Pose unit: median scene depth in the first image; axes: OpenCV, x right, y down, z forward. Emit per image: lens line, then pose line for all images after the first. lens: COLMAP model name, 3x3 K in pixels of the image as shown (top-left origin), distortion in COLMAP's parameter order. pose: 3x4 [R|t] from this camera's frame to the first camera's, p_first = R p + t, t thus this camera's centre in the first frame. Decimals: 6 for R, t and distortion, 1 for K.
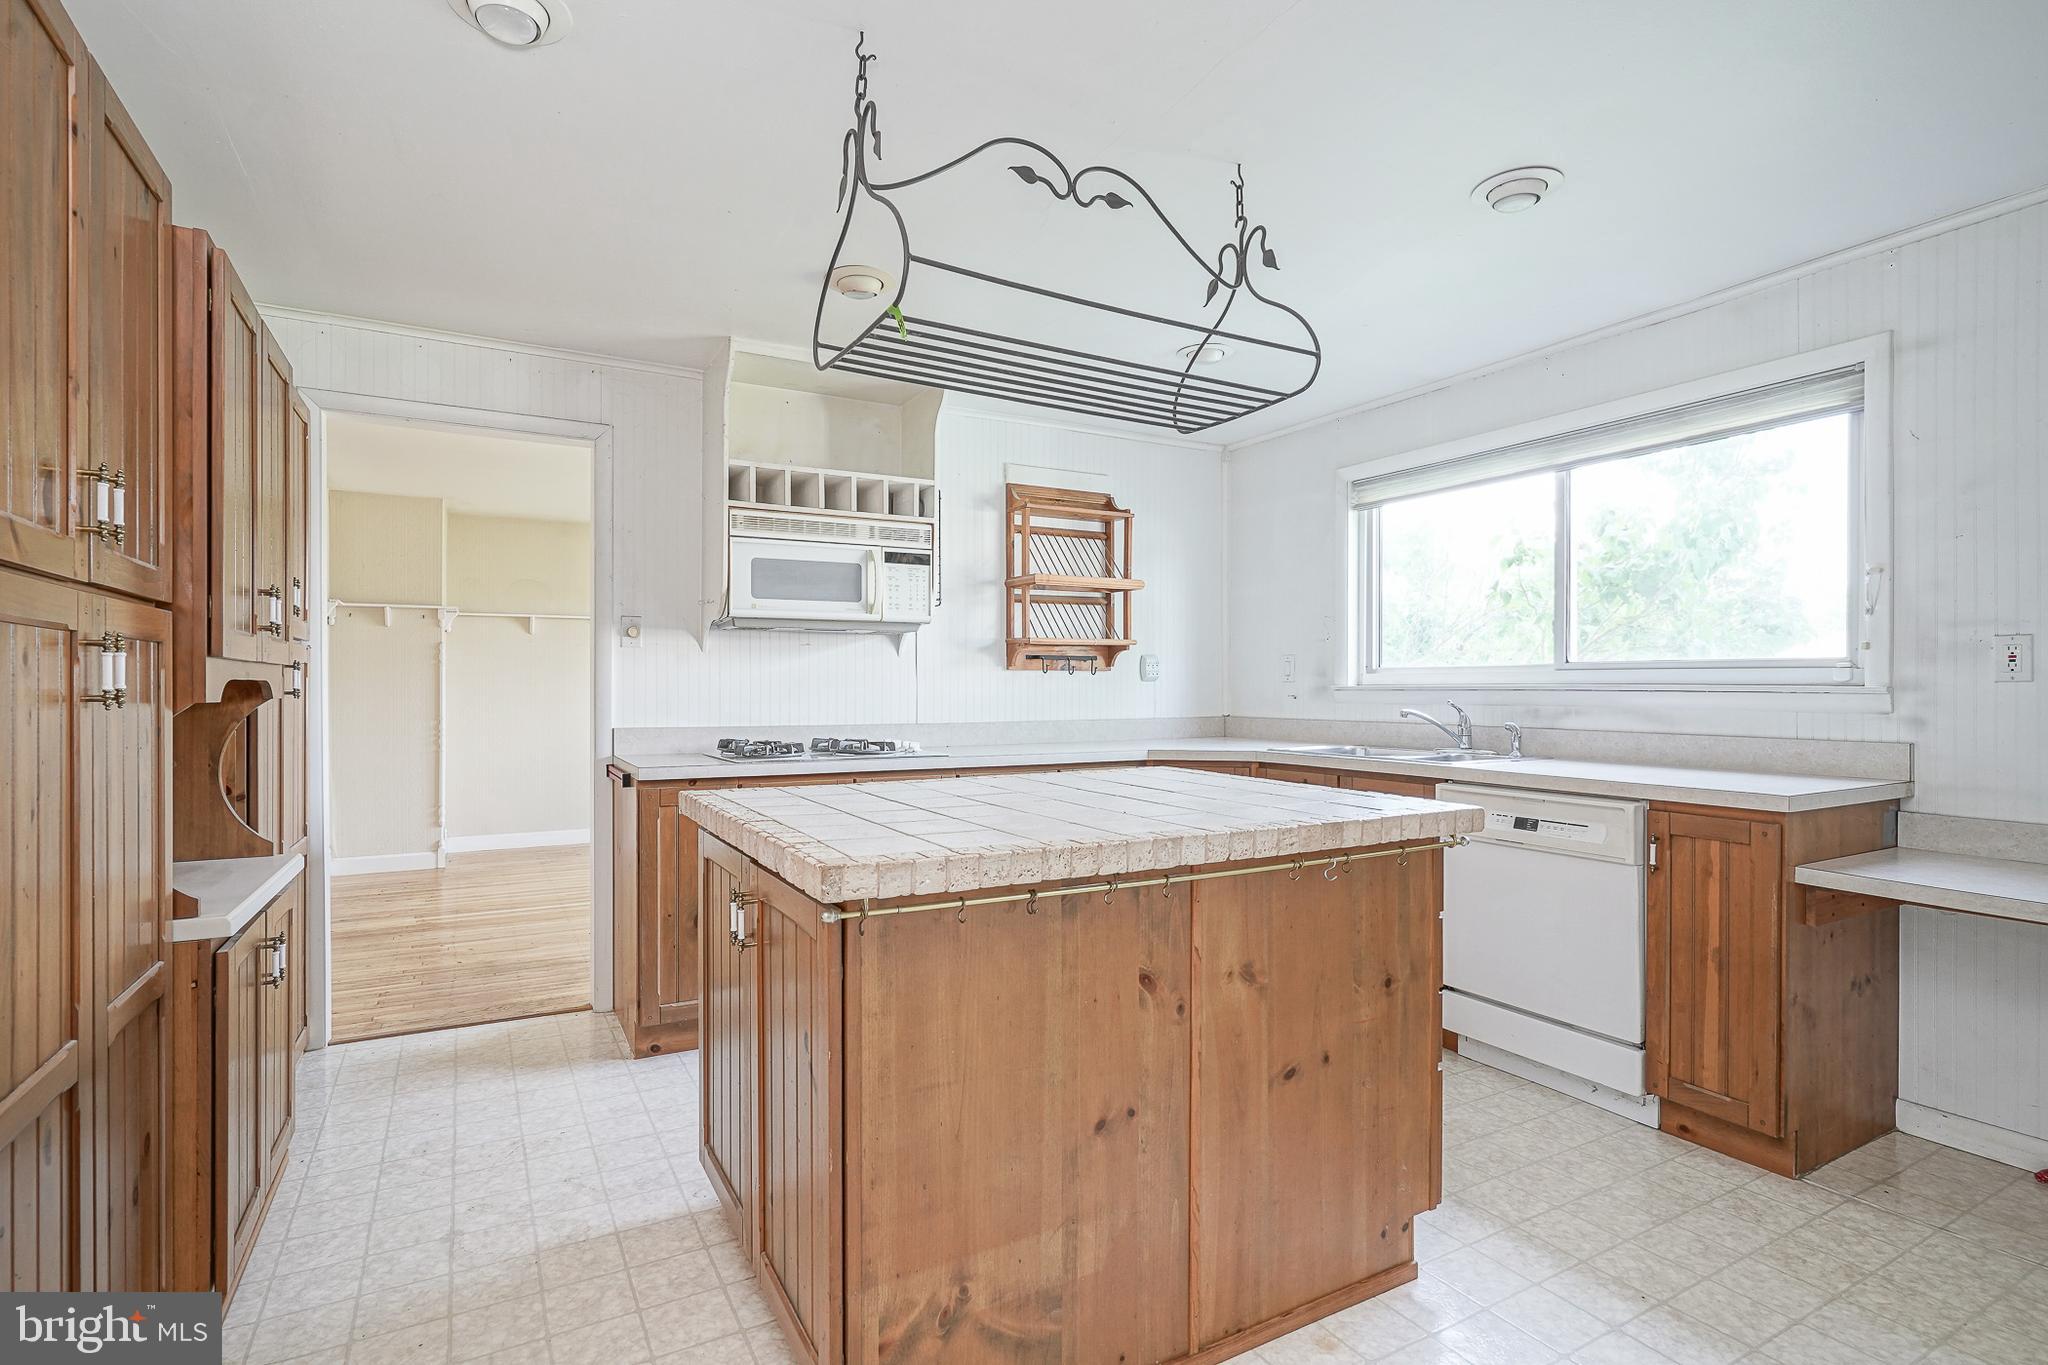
lens RADIAL K [[996.9, 0, 1019.1], [0, 996.9, 679.7], [0, 0, 1]] dist [-0.011547, 0.005788]
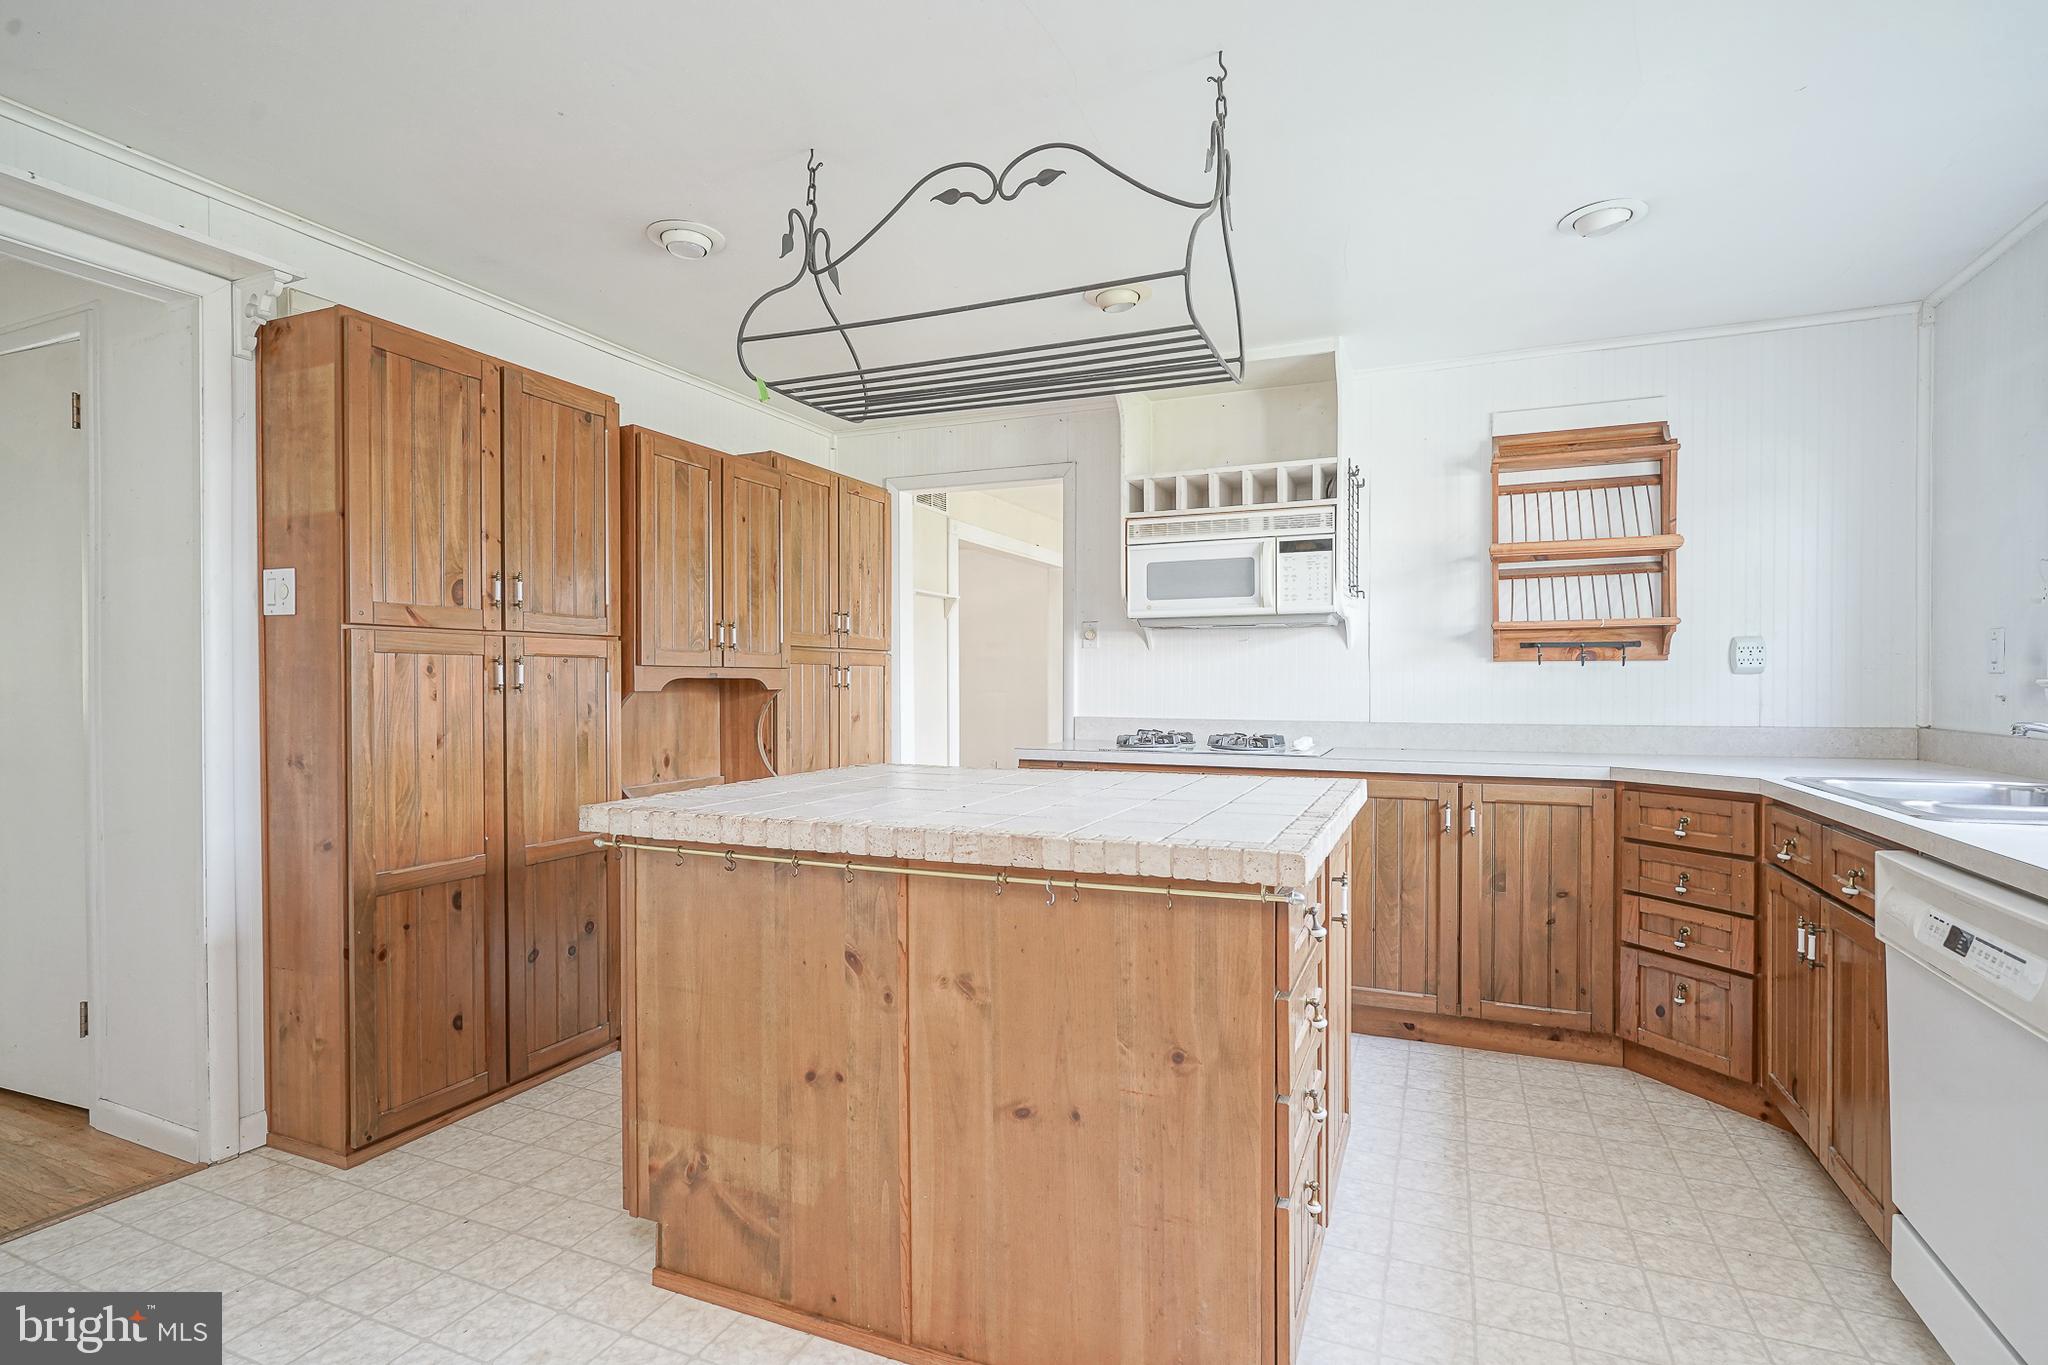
lens RADIAL K [[996.9, 0, 1042.9], [0, 996.9, 684.5], [0, 0, 1]] dist [-0.011547, 0.005788]
pose [[0.614580, 0.000980, -0.788854, 0.842255], [0.006362, 0.999961, 0.006199, 0.003633], [0.788829, -0.008828, 0.614549, 0.395827]]
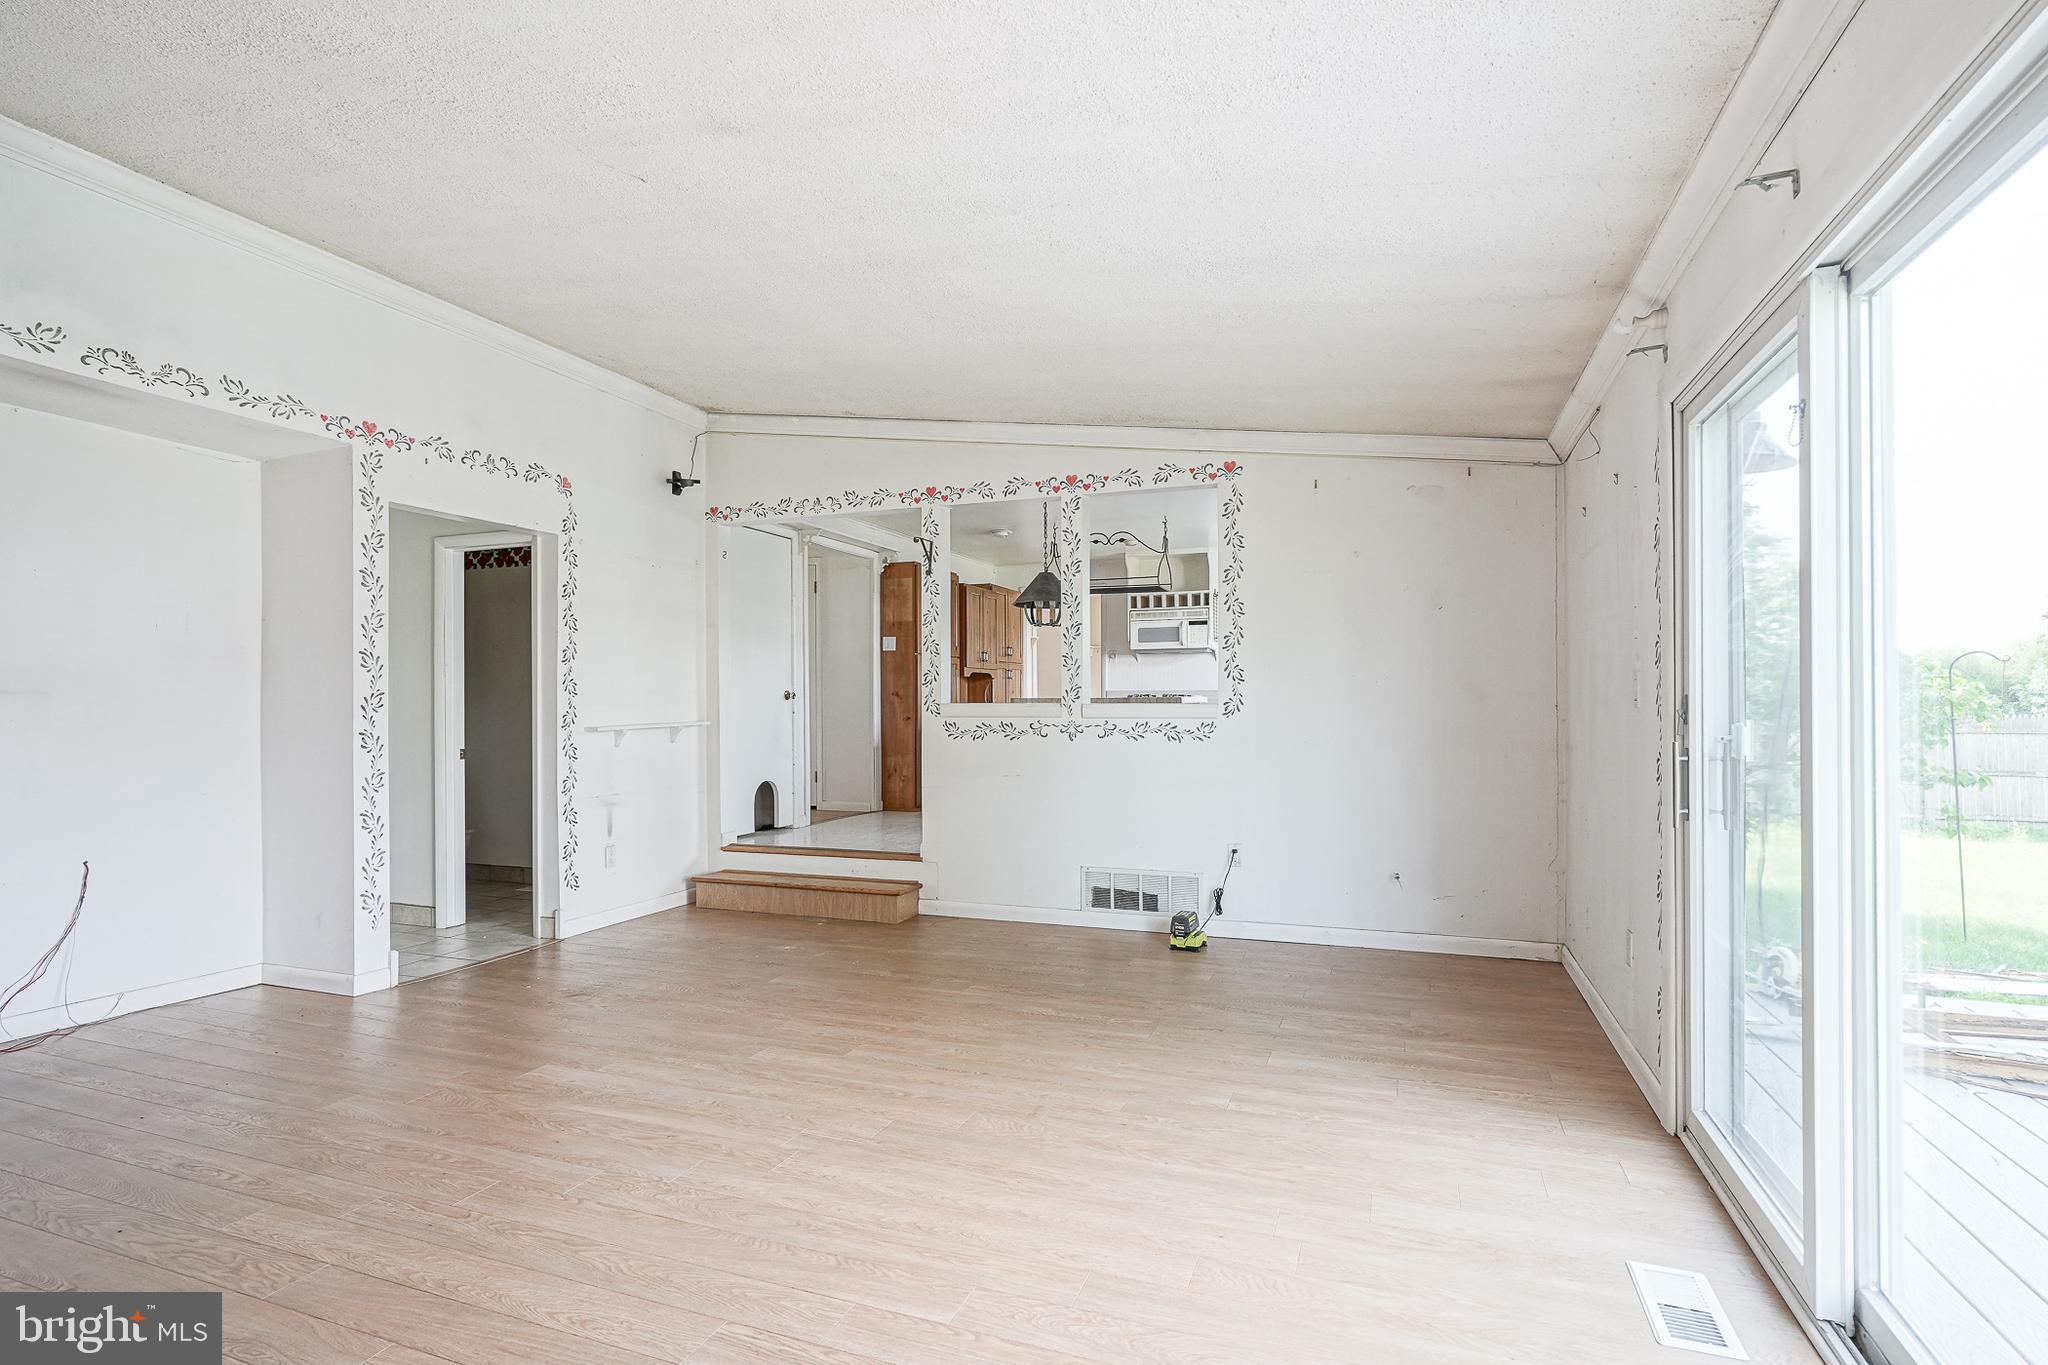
lens RADIAL K [[996.9, 0, 1035.4], [0, 996.9, 698.8], [0, 0, 1]] dist [-0.011547, 0.005788]
pose [[0.650382, -0.005392, -0.759588, 2.711084], [0.009283, 0.999957, 0.000850, 0.114361], [0.759551, -0.007604, 0.650404, -1.688825]]
